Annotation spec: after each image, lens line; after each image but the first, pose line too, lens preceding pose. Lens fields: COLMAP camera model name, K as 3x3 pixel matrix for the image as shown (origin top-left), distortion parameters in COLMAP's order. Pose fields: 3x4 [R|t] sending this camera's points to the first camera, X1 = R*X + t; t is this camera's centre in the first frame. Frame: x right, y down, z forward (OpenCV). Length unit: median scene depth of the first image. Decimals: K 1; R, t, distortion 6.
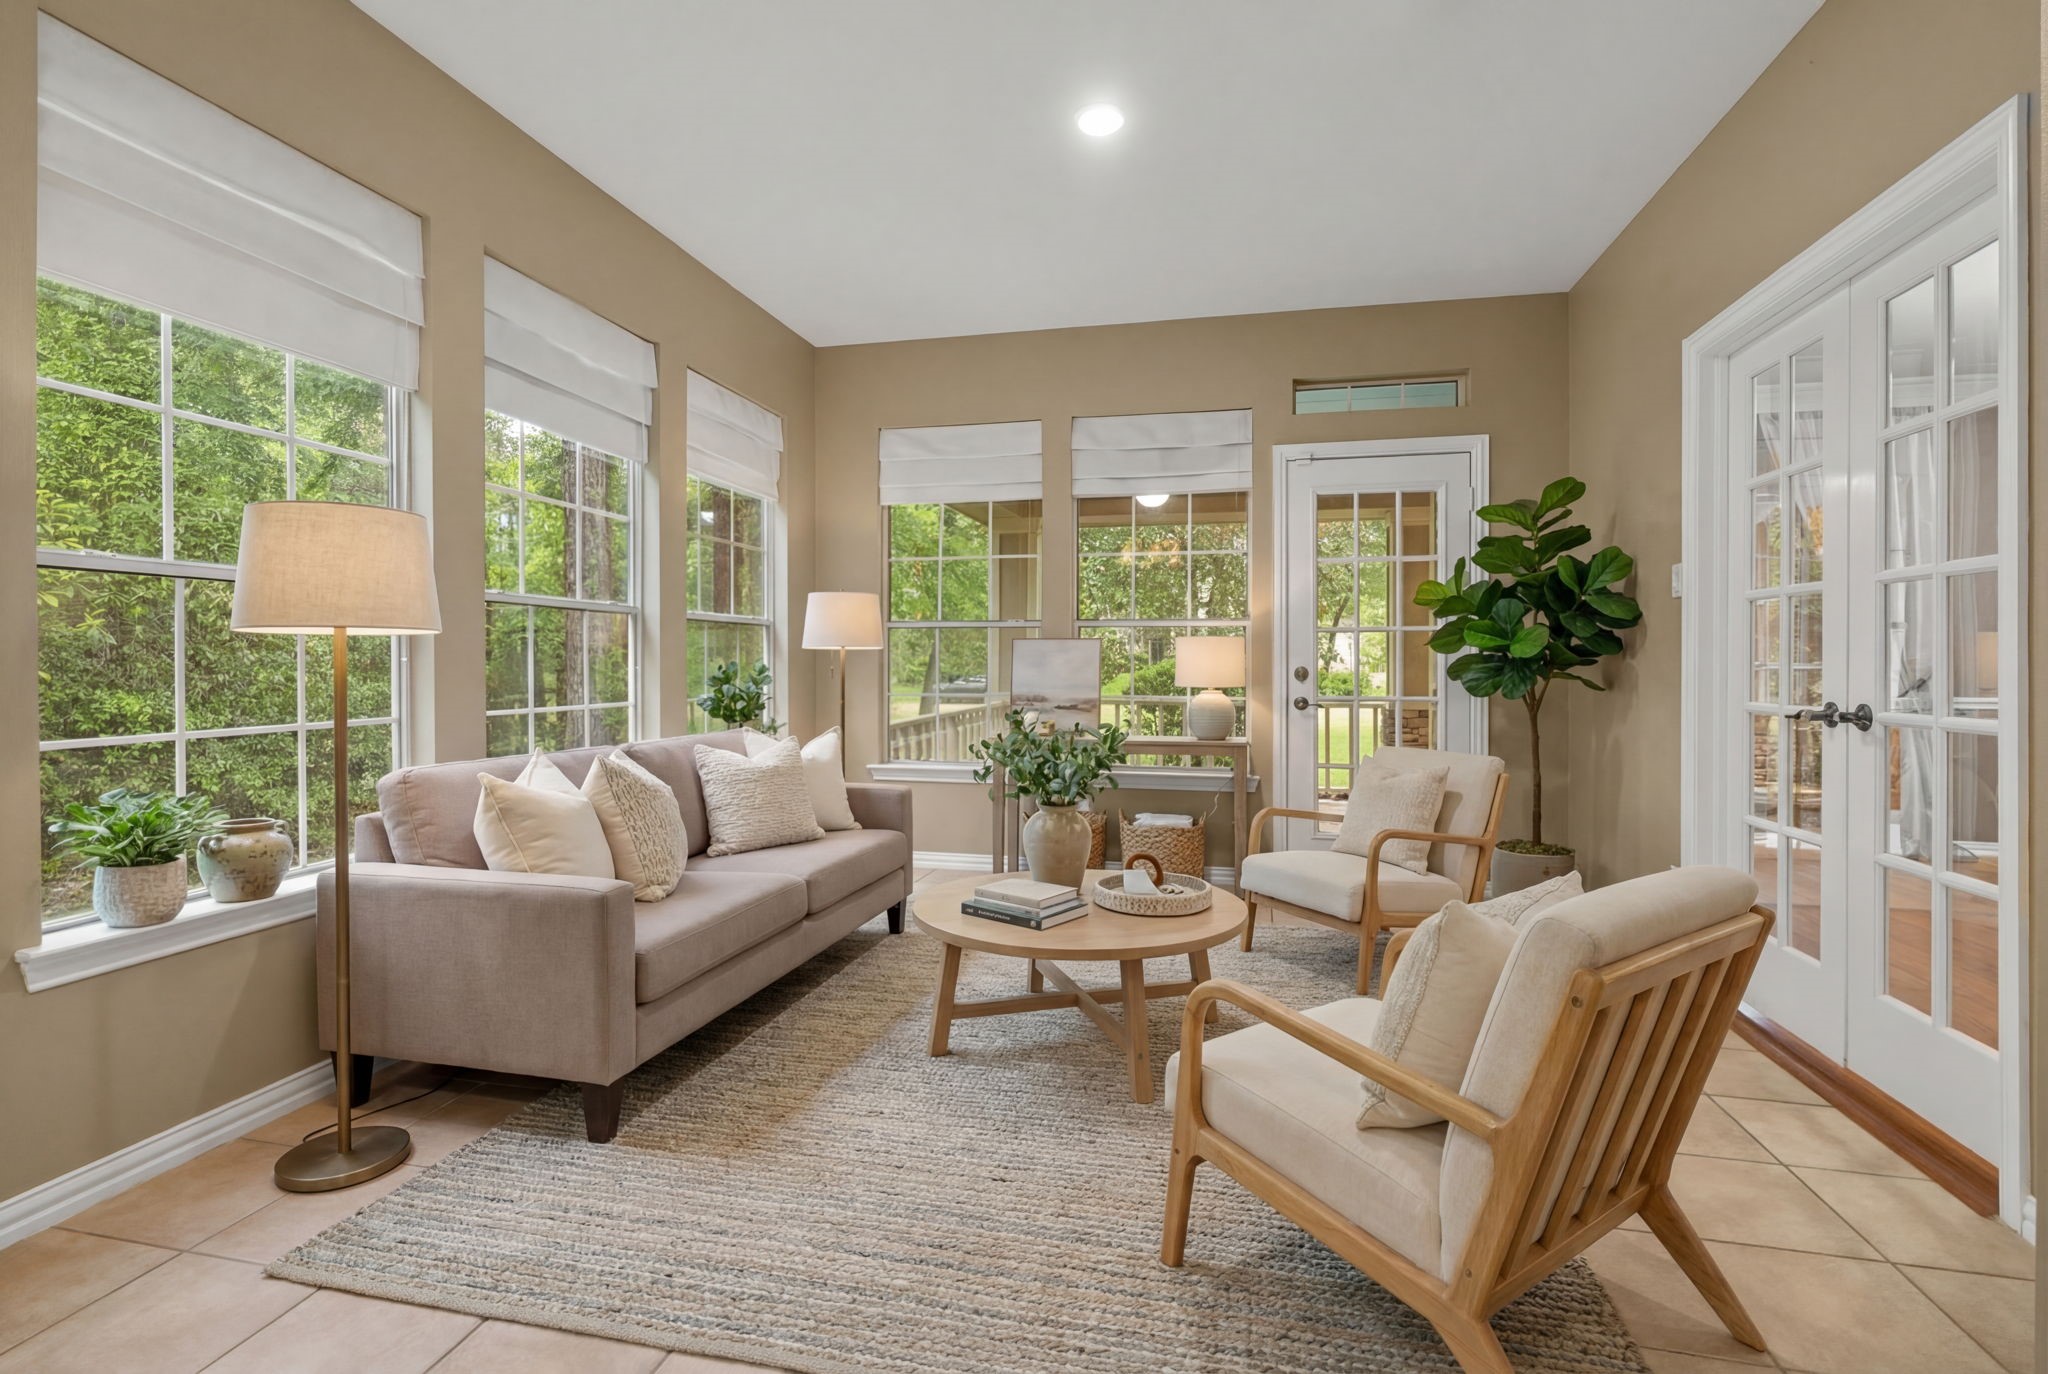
lens RADIAL K [[929.5, 0, 1029.8], [0, 929.5, 671.6], [0, 0, 1]] dist [0.000534, 0.000196]
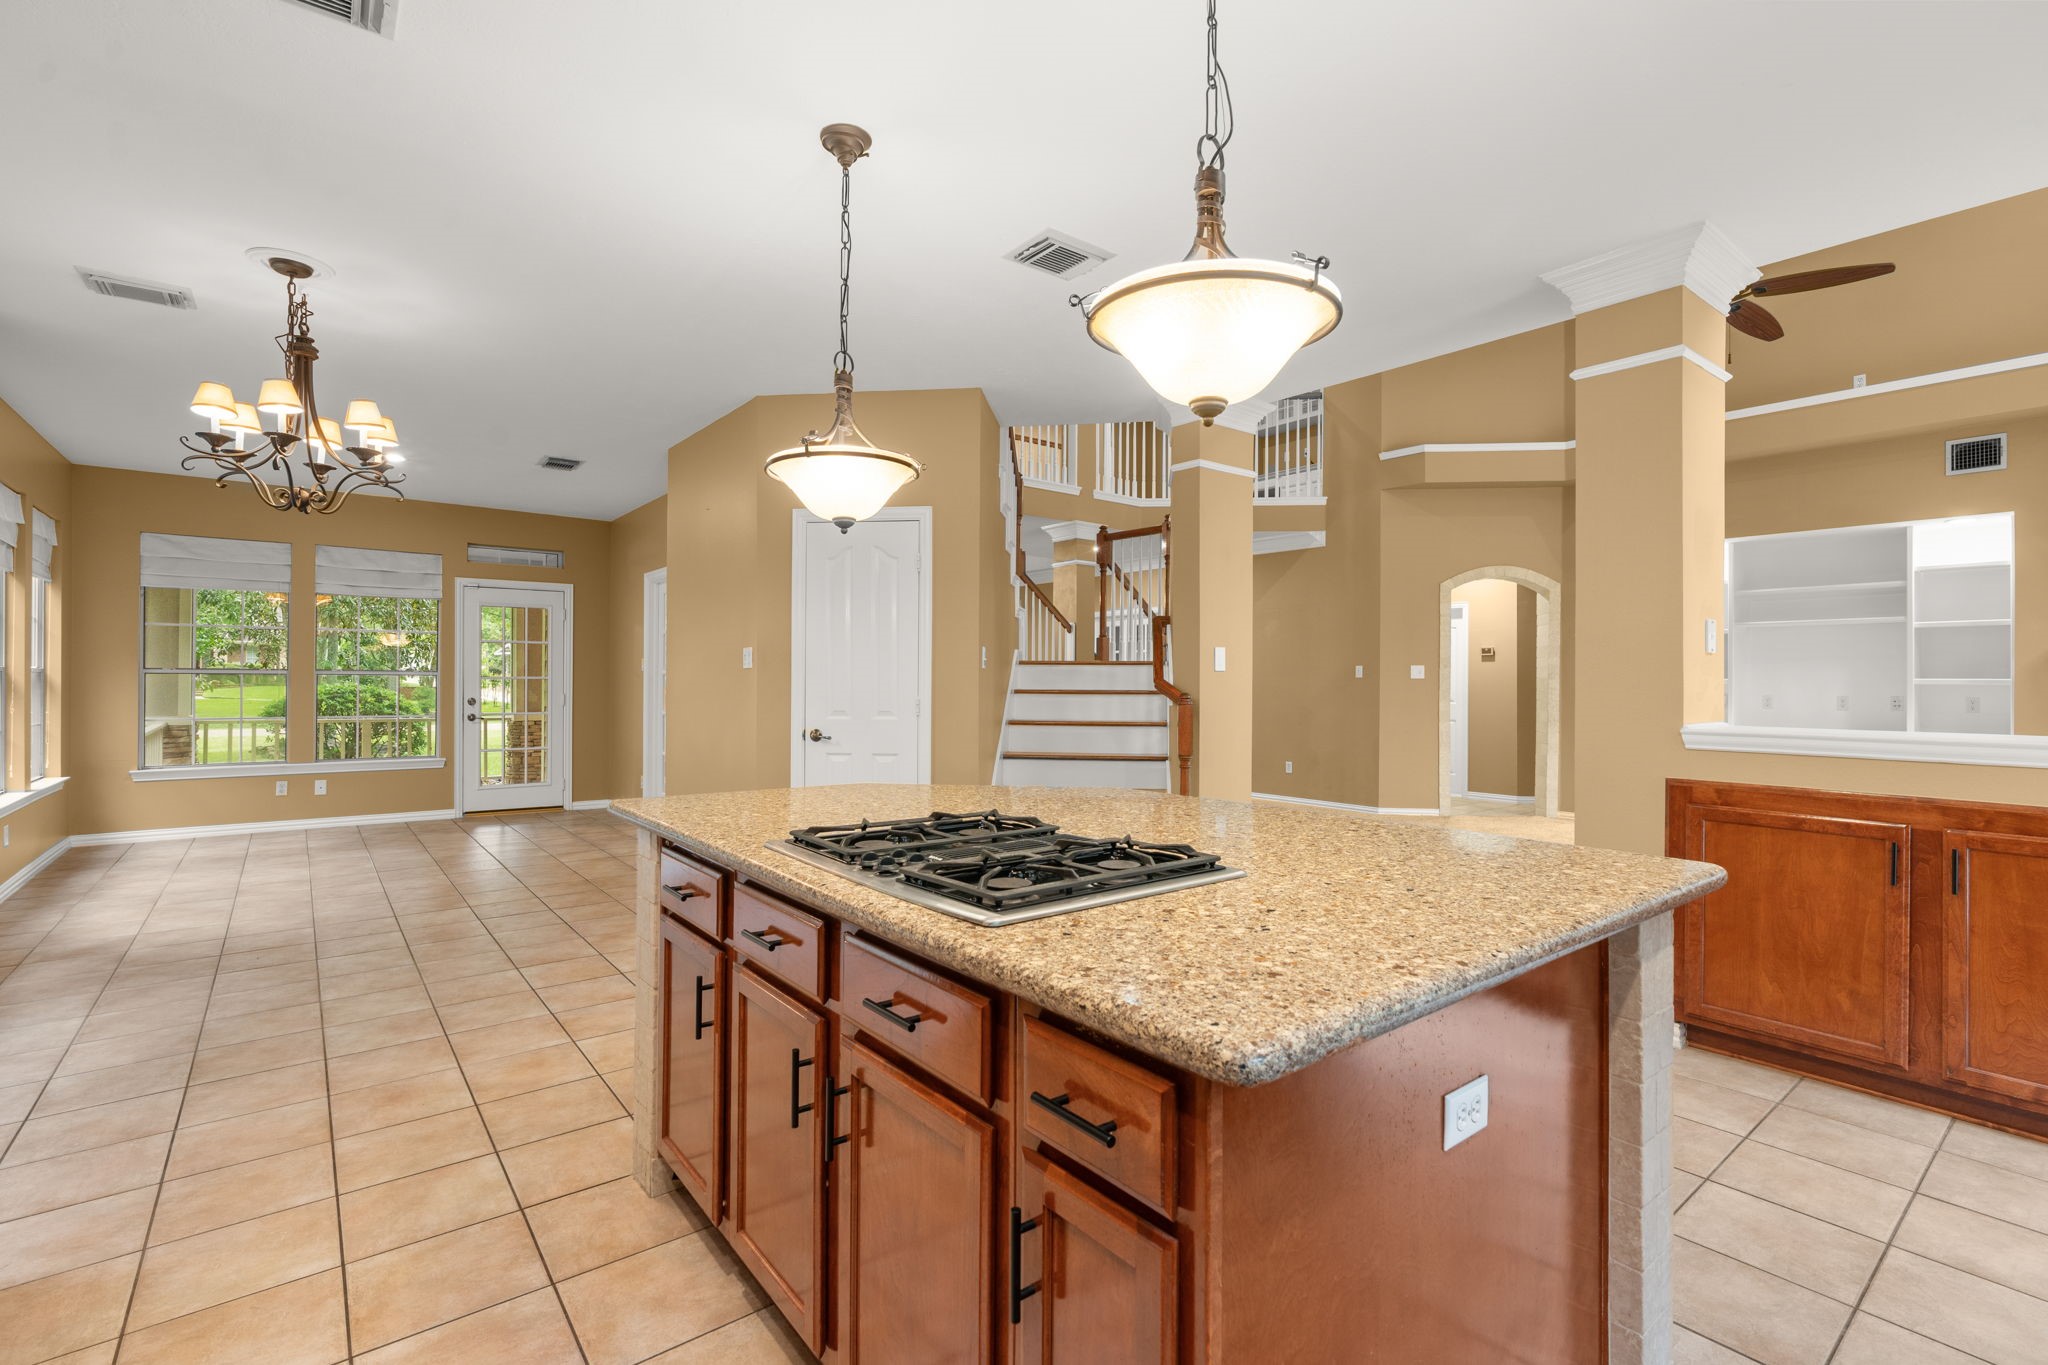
lens RADIAL K [[929.5, 0, 1033.6], [0, 929.5, 684.4], [0, 0, 1]] dist [0.000534, 0.000196]
pose [[0.618696, 0.001634, 0.785629, -0.464108], [0.006776, 0.999950, -0.007416, -0.009957], [-0.785601, 0.009912, 0.618653, -1.009721]]
